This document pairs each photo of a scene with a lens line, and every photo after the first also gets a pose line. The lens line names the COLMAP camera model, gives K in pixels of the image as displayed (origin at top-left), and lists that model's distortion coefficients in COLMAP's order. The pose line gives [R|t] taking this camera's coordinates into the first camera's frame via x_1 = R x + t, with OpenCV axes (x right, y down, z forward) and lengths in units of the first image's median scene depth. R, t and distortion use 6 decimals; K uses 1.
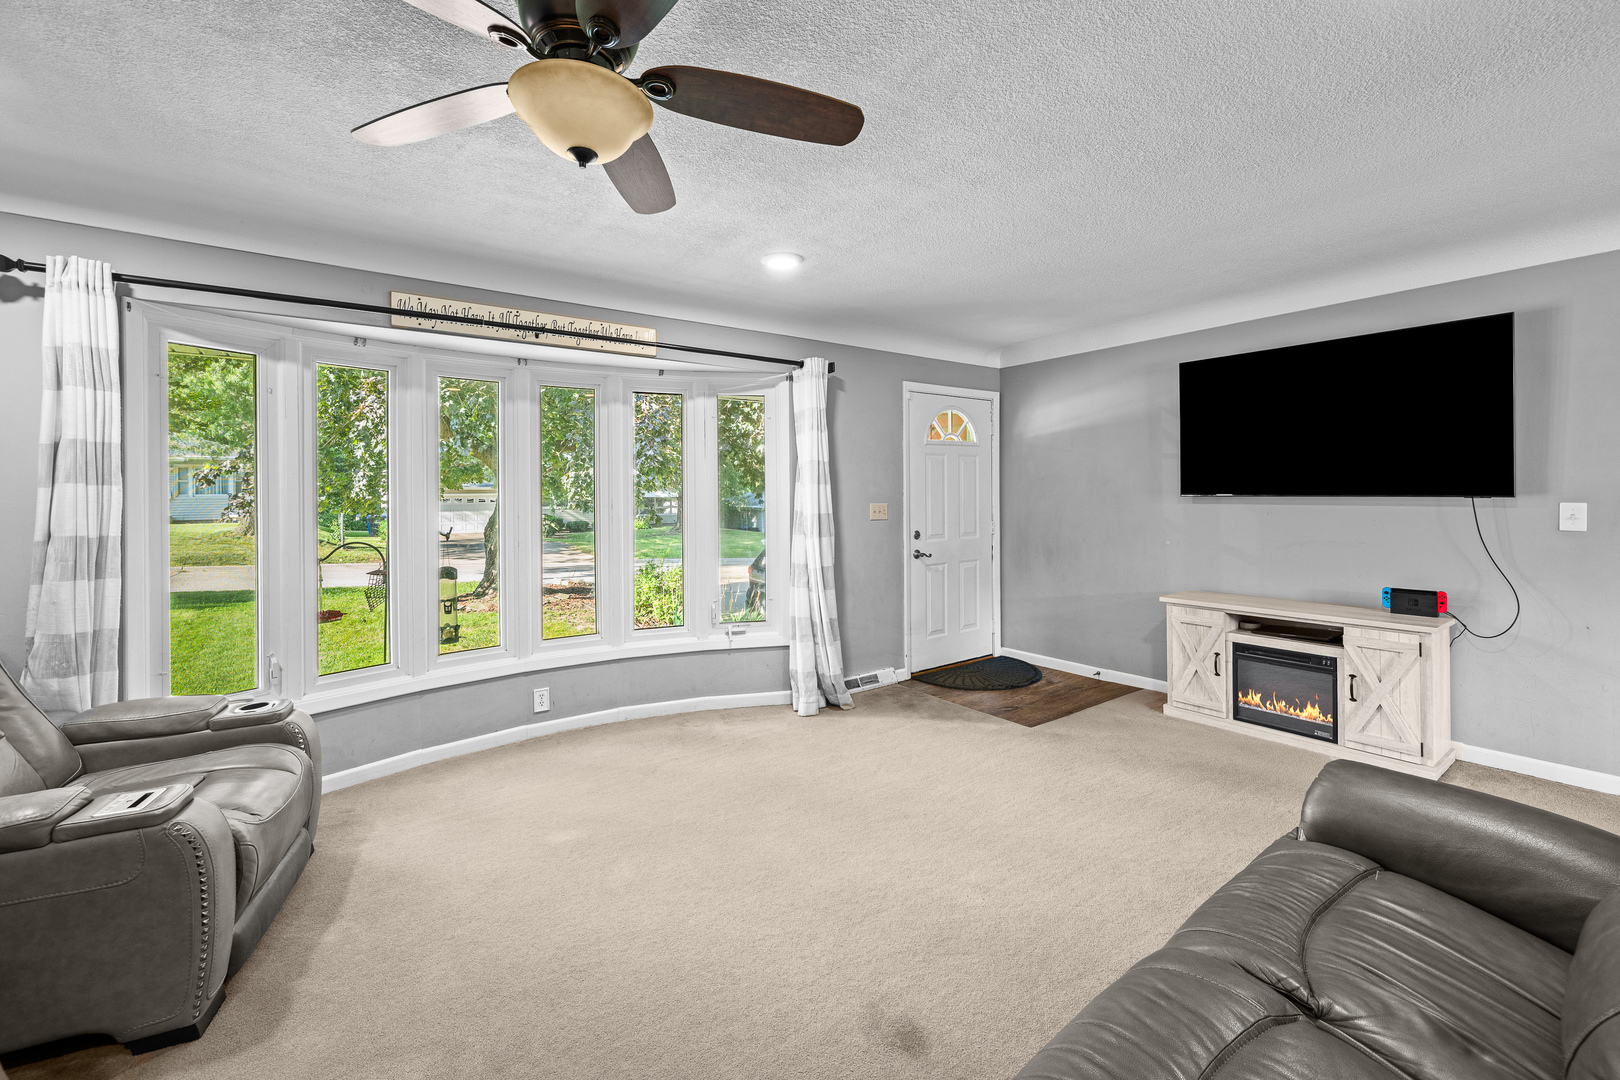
lens RADIAL K [[663.6, 0, 812.0], [0, 663.6, 494.6], [0, 0, 1]] dist [-0.000845, -0.000166]
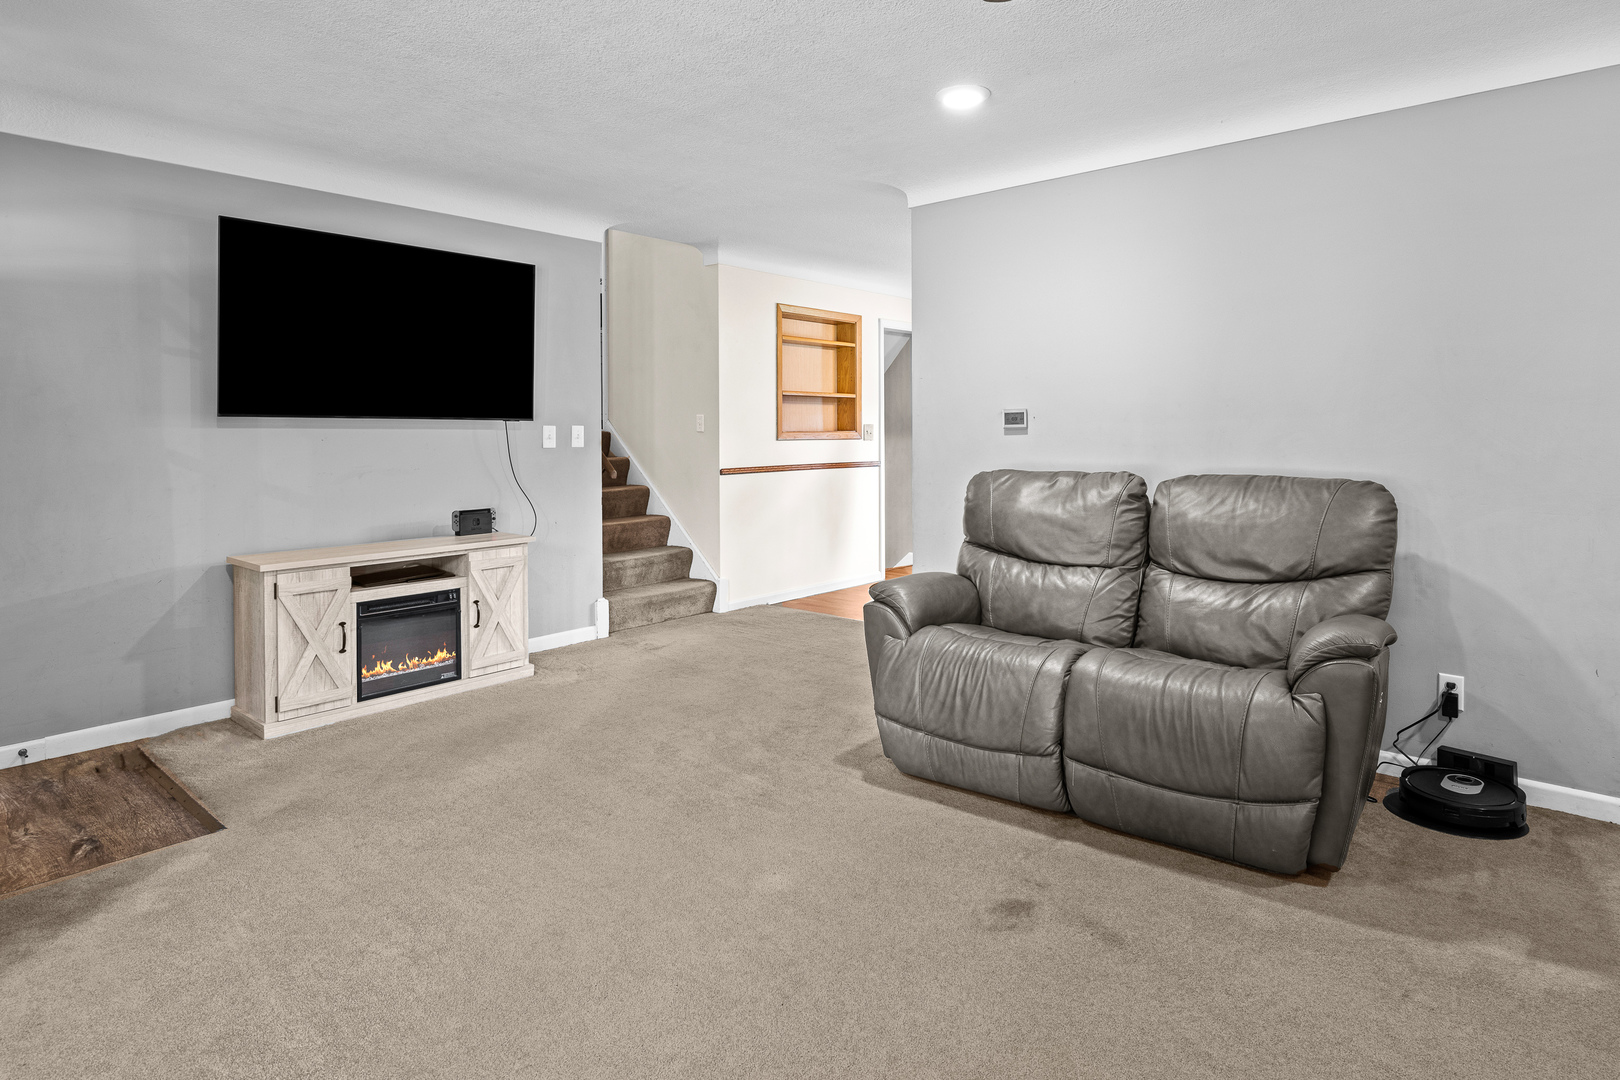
lens RADIAL K [[896.8, 0, 813.1], [0, 896.8, 438.0], [0, 0, 1]] dist [-0.001019, 0.000167]
pose [[-0.214423, 0.004862, 0.976729, -0.553466], [0.006978, 0.999970, -0.003446, 0.039257], [-0.976716, 0.006077, -0.214451, 0.763560]]
